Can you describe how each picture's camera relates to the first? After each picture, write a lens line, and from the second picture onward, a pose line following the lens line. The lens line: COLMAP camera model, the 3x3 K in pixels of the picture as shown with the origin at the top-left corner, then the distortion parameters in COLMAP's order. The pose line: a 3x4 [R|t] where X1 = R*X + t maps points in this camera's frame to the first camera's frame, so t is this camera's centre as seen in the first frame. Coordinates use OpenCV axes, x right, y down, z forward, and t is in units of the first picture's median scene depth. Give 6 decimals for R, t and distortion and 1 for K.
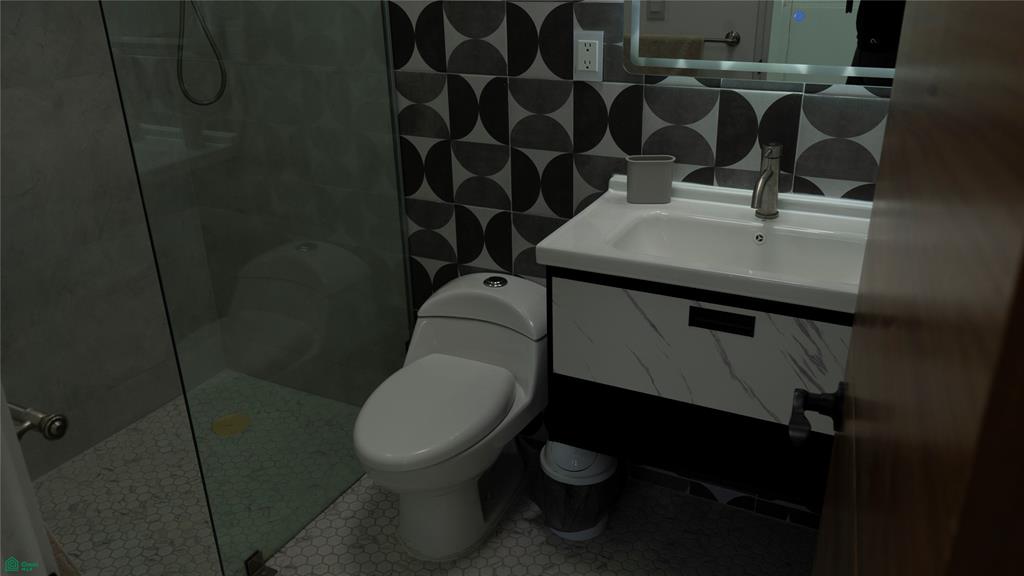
lens RADIAL K [[826.7, 0, 510.9], [0, 826.7, 288.1], [0, 0, 1]] dist [-0.016236, -0.002146]
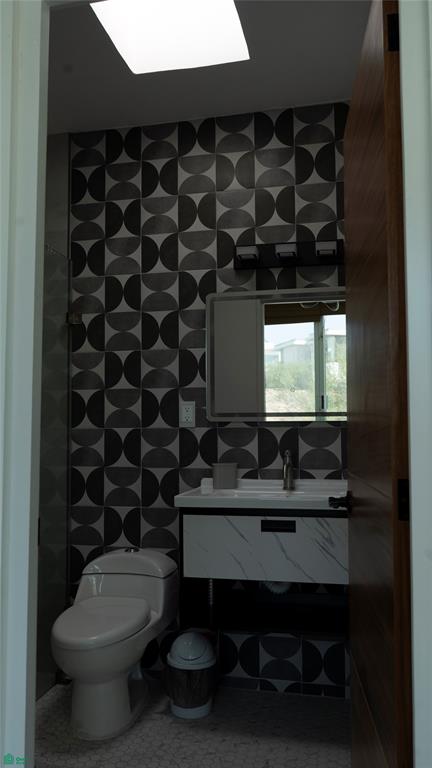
lens RADIAL K [[620.1, 0, 216.7], [0, 620.1, 384.2], [0, 0, 1]] dist [-0.016236, -0.002146]
pose [[0.967720, 0.035456, 0.249521, -0.186239], [0.084430, 0.887239, -0.453519, 0.289566], [-0.237464, 0.459946, 0.855605, -0.246756]]
